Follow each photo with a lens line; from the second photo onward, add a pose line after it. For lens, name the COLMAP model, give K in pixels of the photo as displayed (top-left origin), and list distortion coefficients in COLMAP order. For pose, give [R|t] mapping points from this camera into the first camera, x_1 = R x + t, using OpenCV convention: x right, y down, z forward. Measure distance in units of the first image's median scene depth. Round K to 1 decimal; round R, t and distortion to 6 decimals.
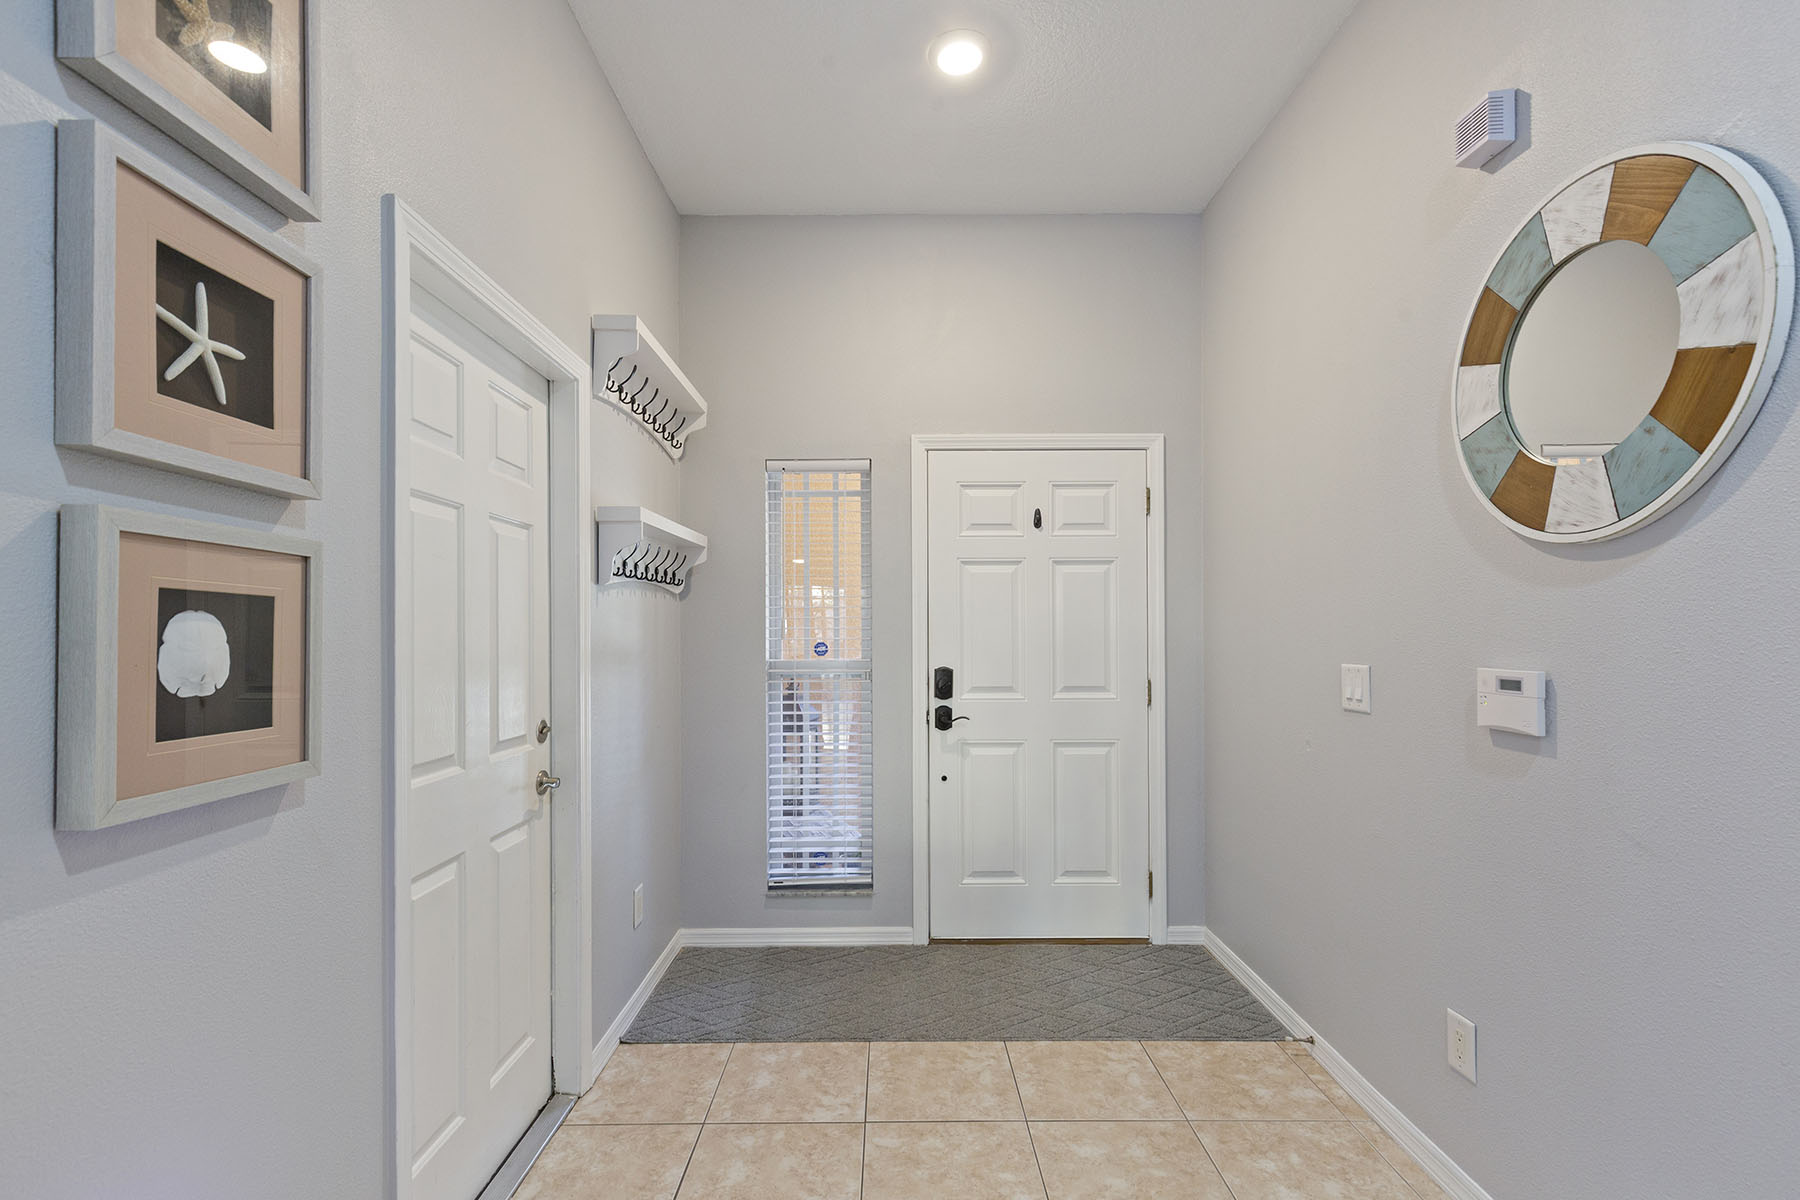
lens RADIAL K [[807.5, 0, 895.4], [0, 807.5, 621.5], [0, 0, 1]] dist [0.000807, -0.000117]
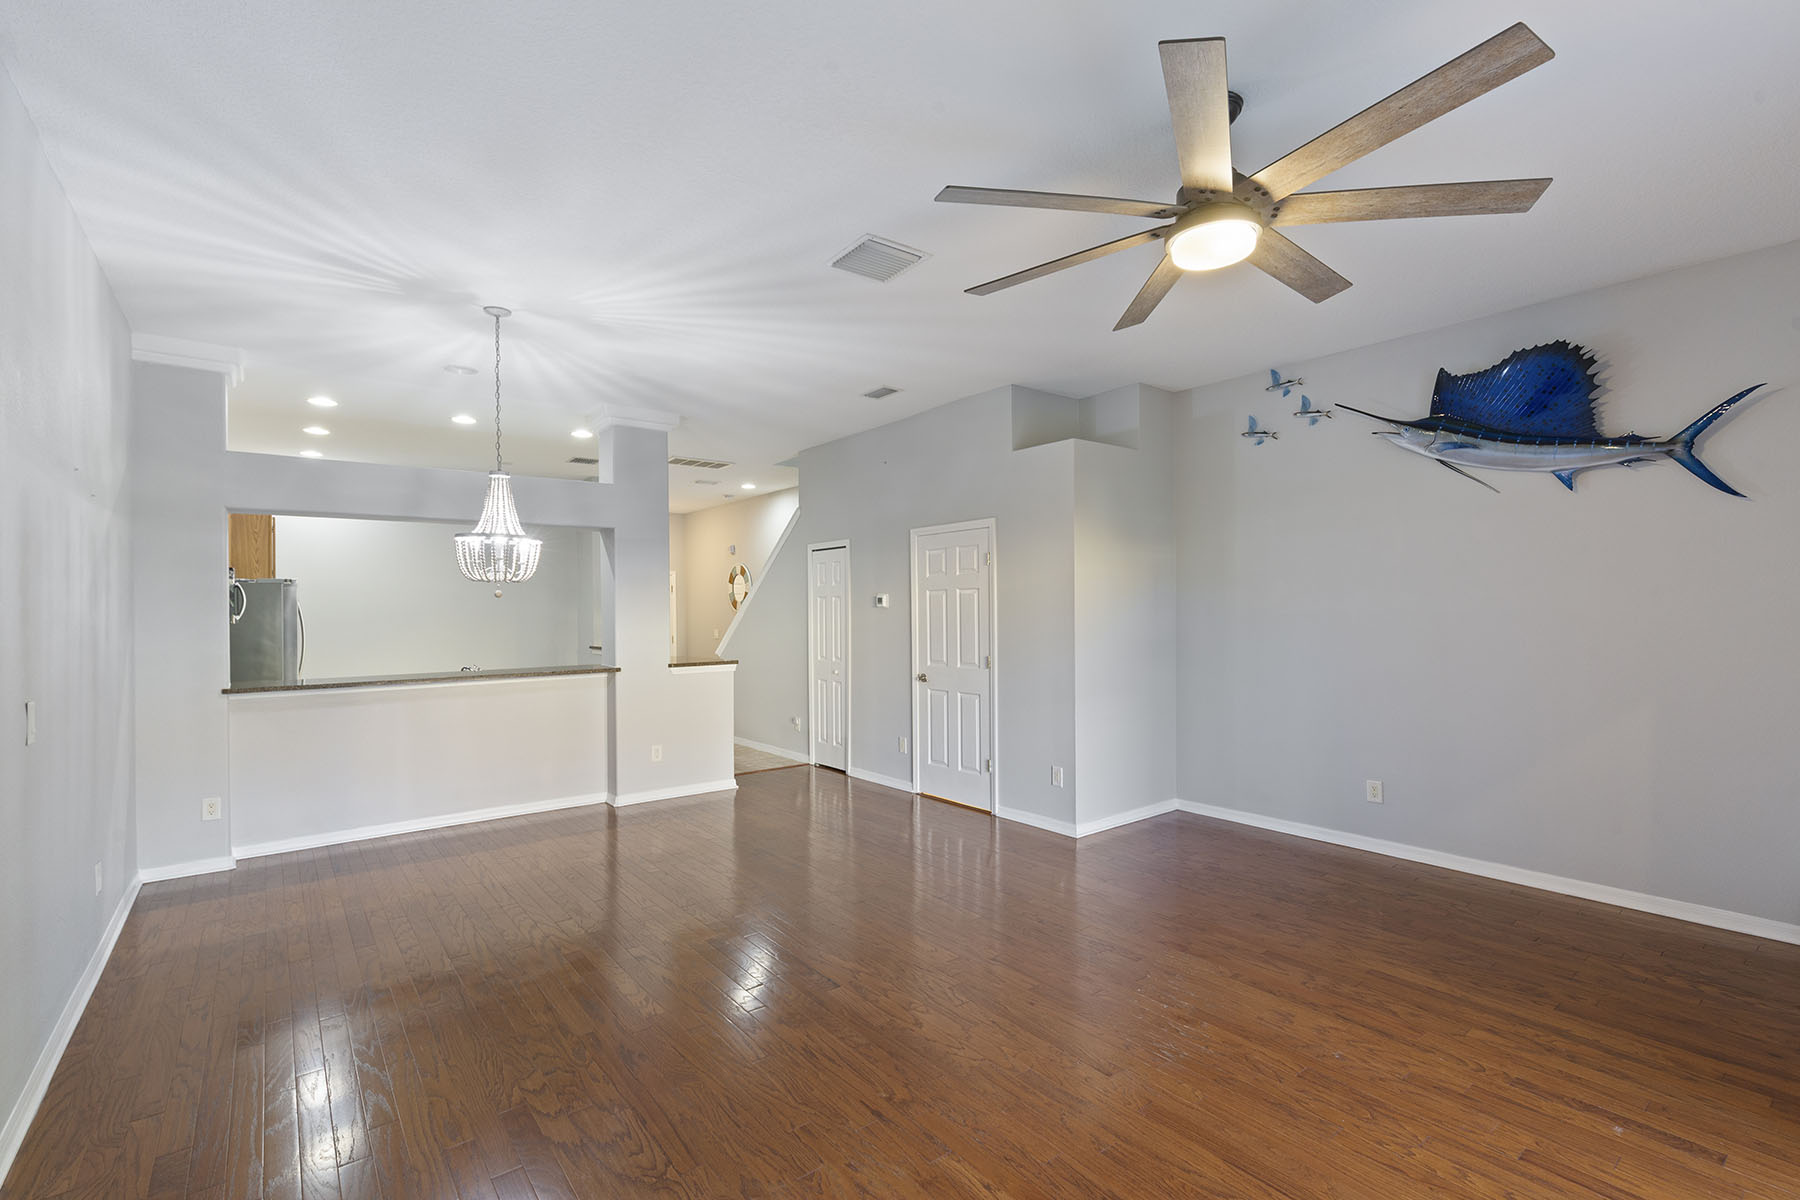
lens RADIAL K [[797.7, 0, 893.9], [0, 797.7, 599.4], [0, 0, 1]] dist [0.006574, -0.000129]
pose [[0.788328, 0.003085, 0.615248, -2.722070], [0.006824, 0.999882, -0.013758, -0.108052], [-0.615218, 0.015044, 0.788213, -6.039516]]
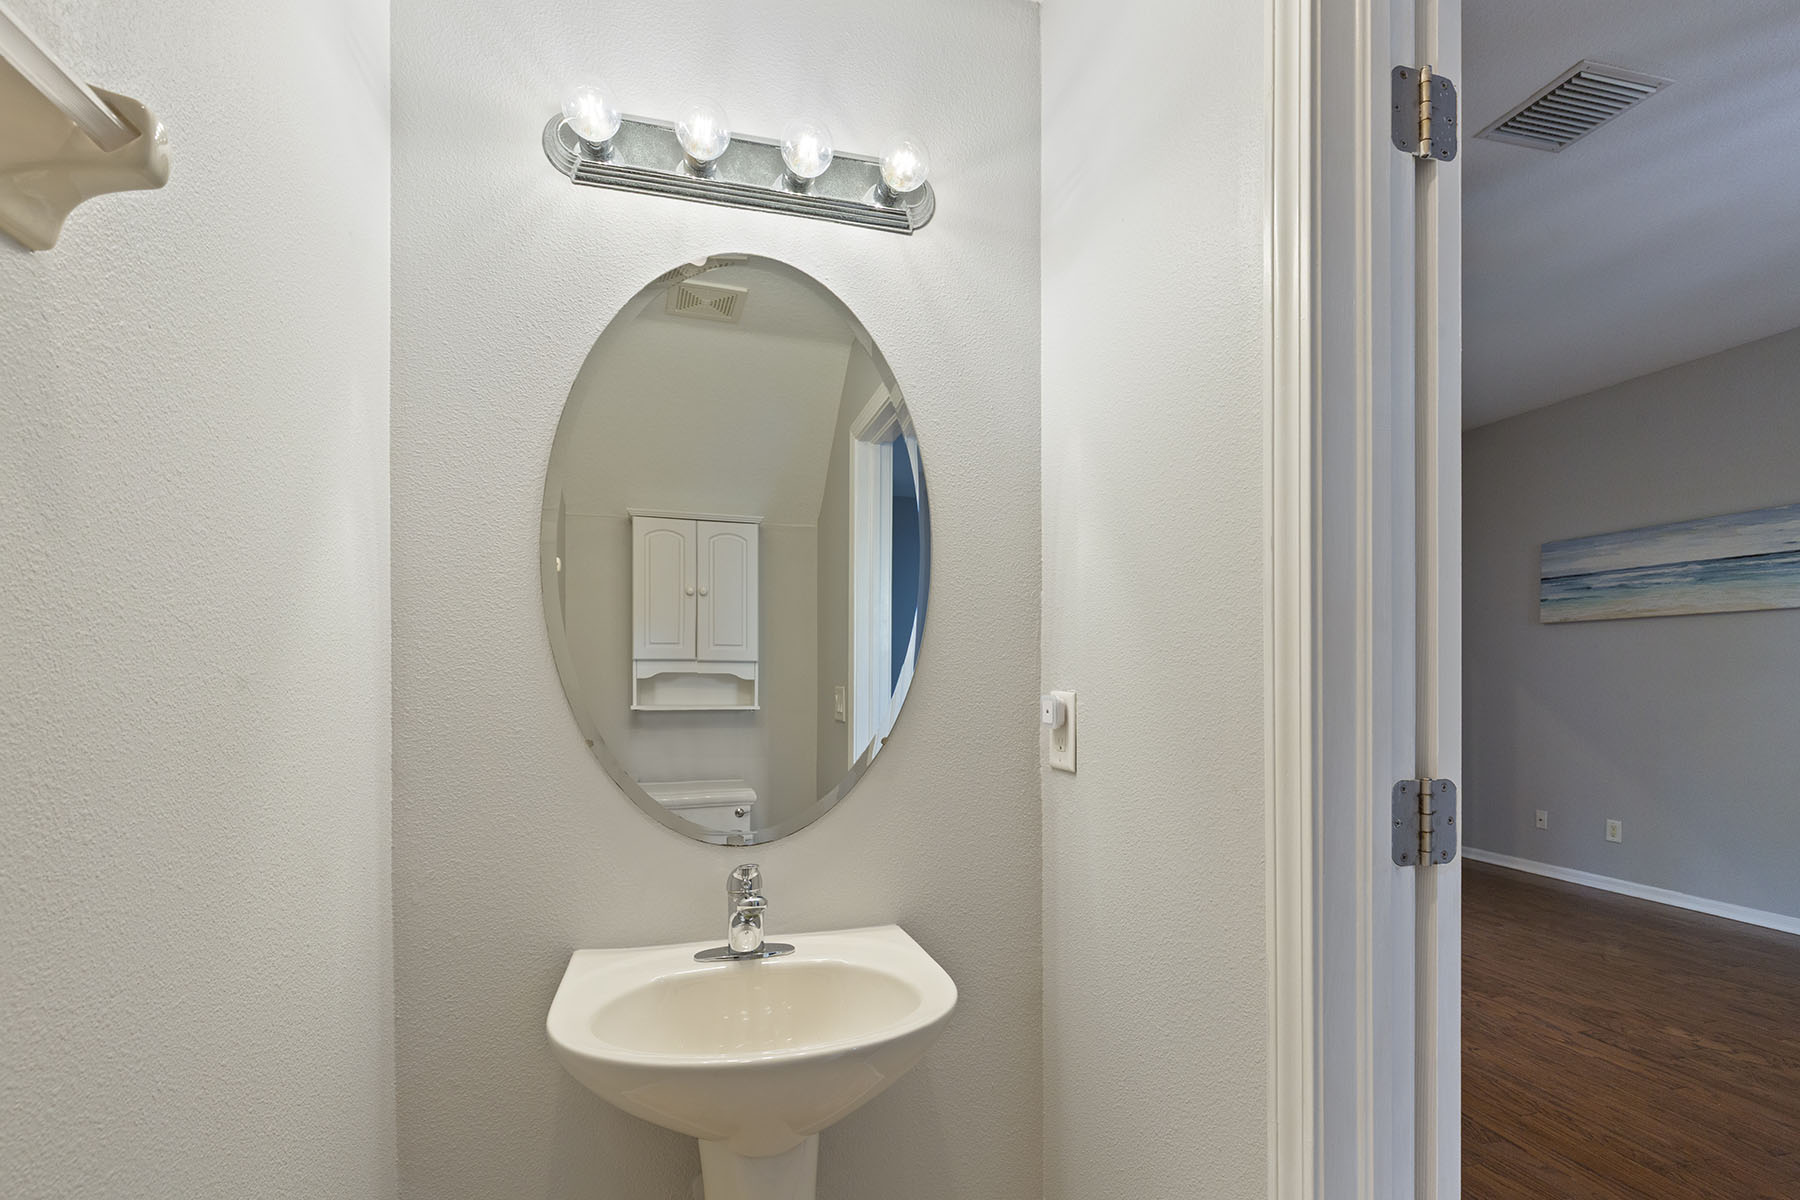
lens RADIAL K [[844.9, 0, 896.9], [0, 844.9, 674.2], [0, 0, 1]] dist [0.003304, 0.000318]
pose [[-0.963843, -0.000118, -0.266471, 0.646101], [0.001402, 0.999984, -0.005514, 0.020645], [0.266468, -0.005688, -0.963827, -2.692895]]
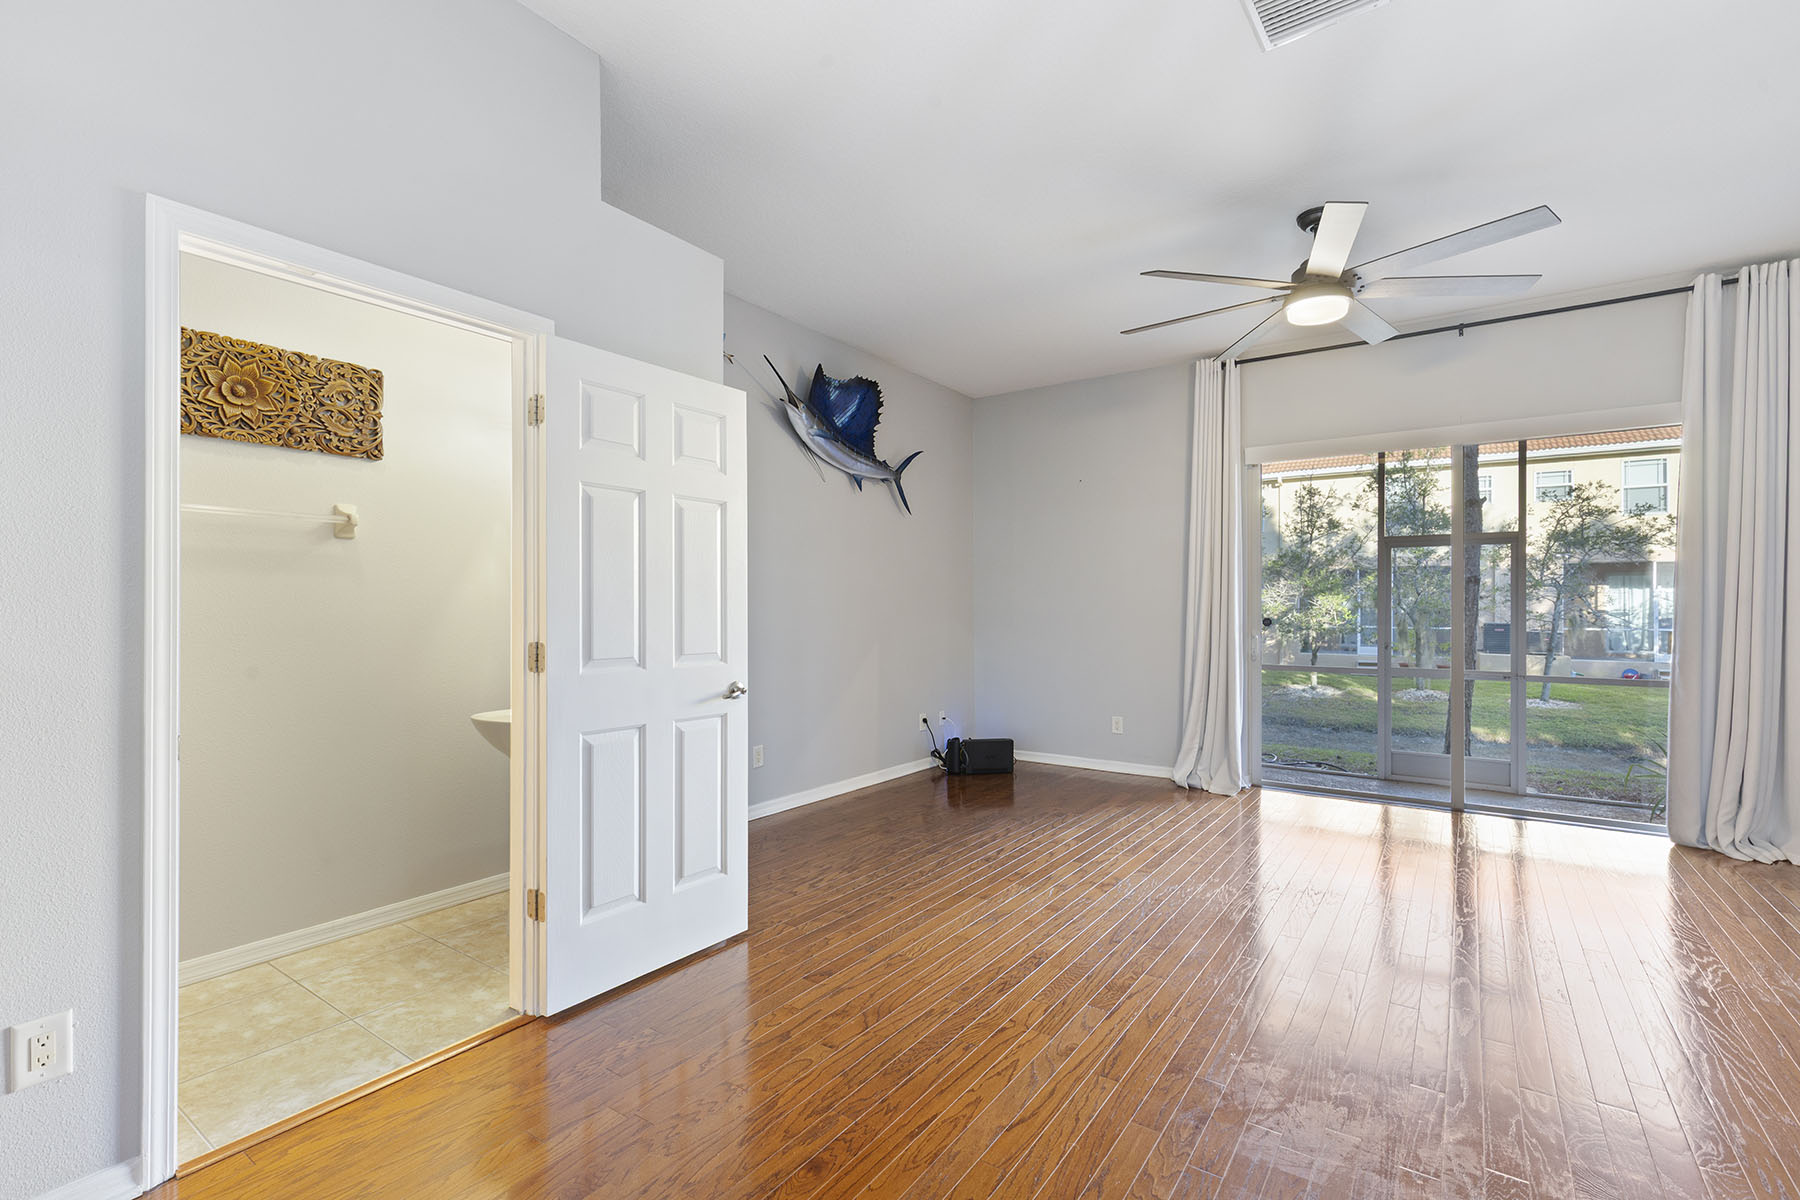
lens RADIAL K [[807.3, 0, 890.9], [0, 807.3, 593.0], [0, 0, 1]] dist [0.003013, -0.000185]
pose [[-0.814536, 0.008757, 0.580046, -1.494684], [-0.004221, 0.999770, -0.021021, 0.056204], [-0.580097, -0.019570, -0.814312, -2.280729]]
